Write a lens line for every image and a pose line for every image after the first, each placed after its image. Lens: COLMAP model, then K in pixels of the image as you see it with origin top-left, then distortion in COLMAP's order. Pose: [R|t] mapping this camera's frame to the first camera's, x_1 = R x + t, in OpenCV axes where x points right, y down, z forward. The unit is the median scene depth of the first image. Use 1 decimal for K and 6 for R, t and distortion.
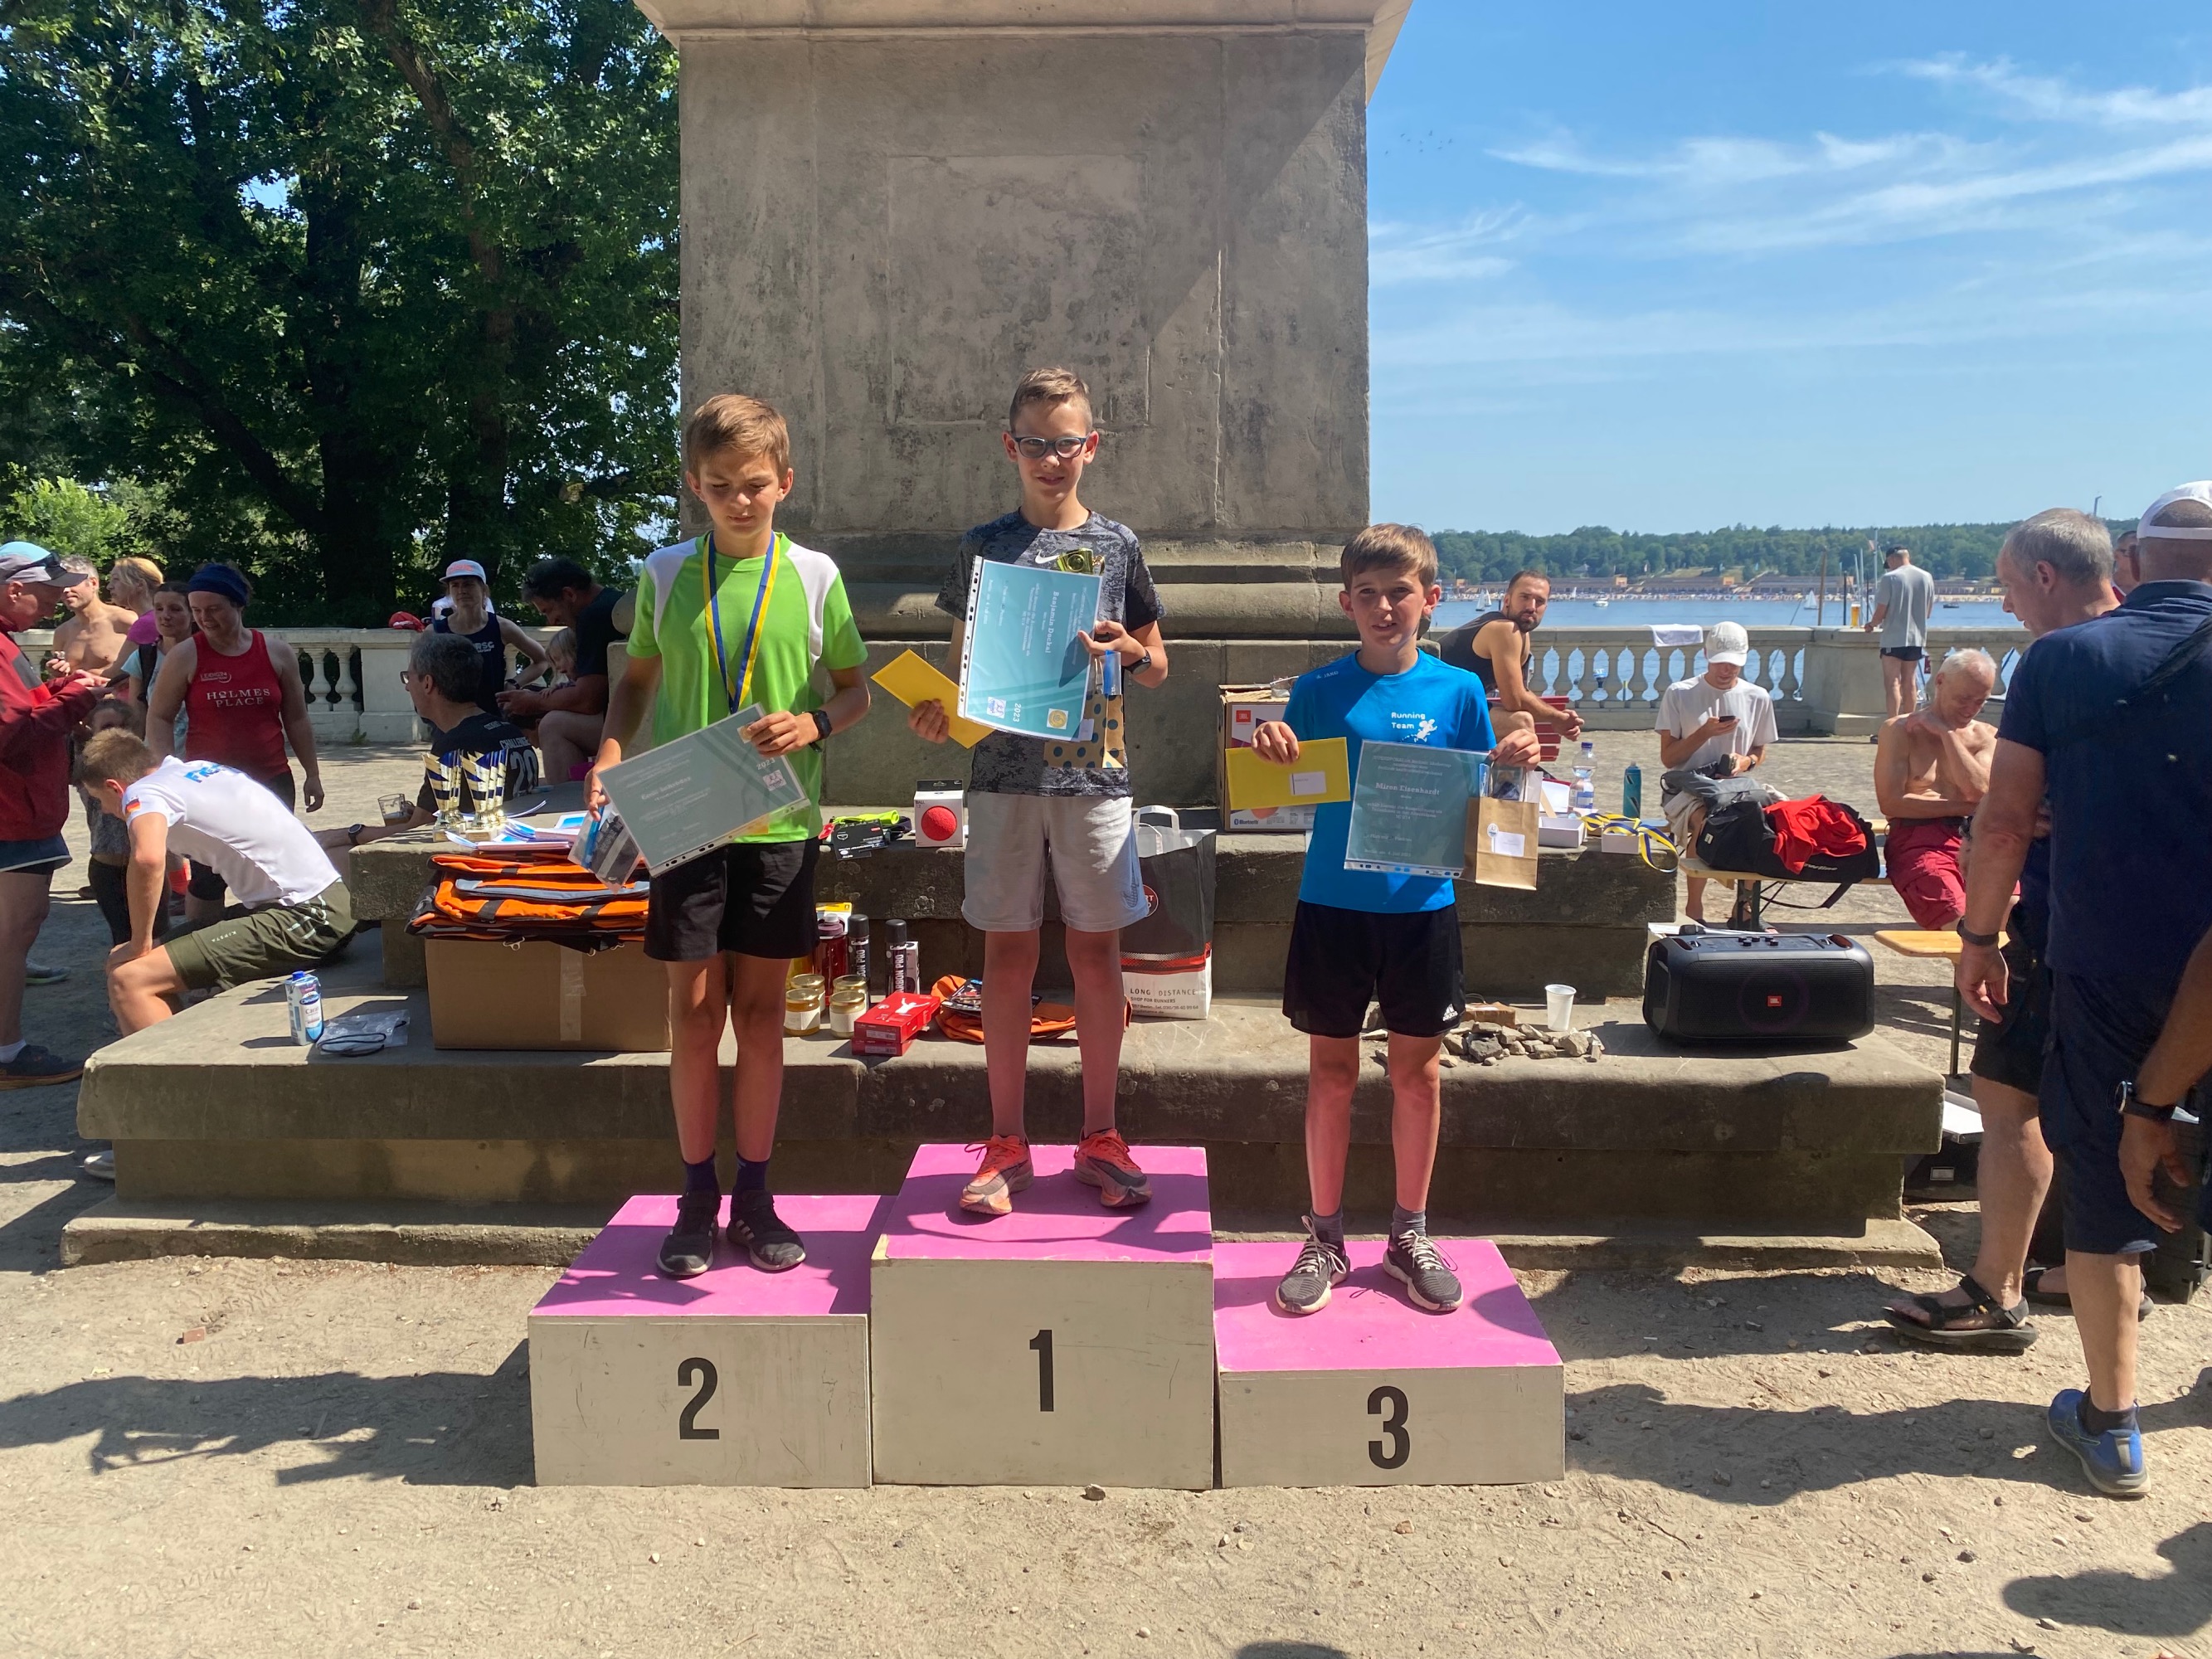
lens RADIAL K [[1688.6, 0, 1101.9], [0, 1688.6, 827.7], [0, 0, 1]] dist [0.034981, -0.033702]
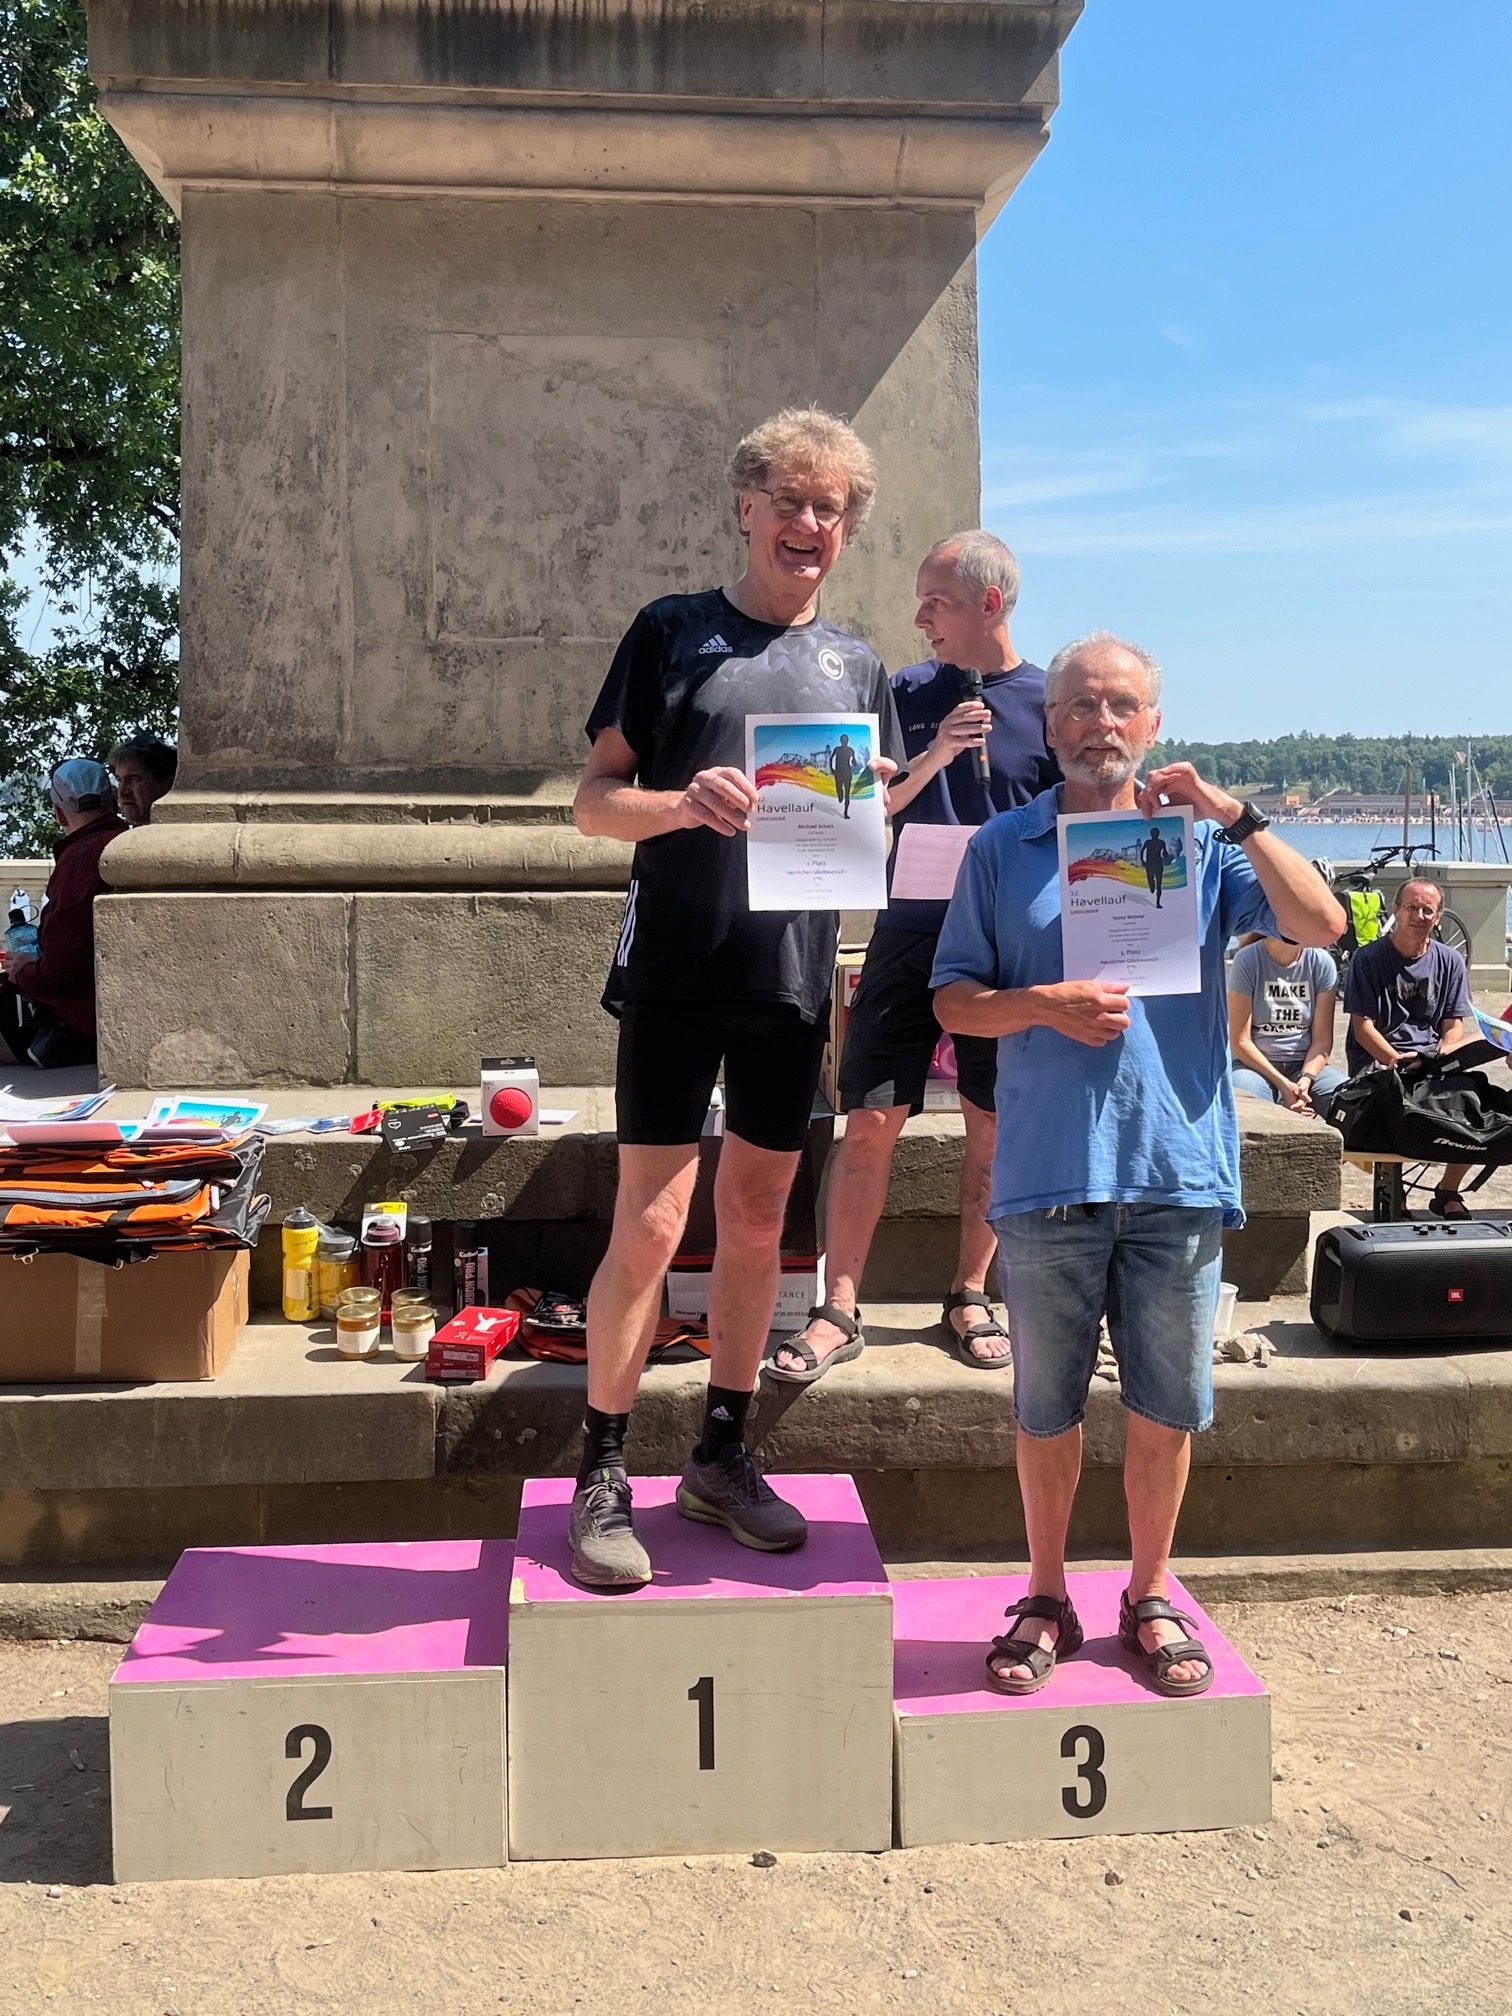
lens RADIAL K [[2136.0, 0, 753.8], [0, 2136.0, 1036.5], [0, 0, 1]] dist [0.030017, 0.000000]
pose [[0.994425, -0.006872, 0.105221, -0.080034], [0.010320, 0.999426, -0.032267, -0.002334], [-0.104939, 0.033173, 0.993925, -0.085854]]
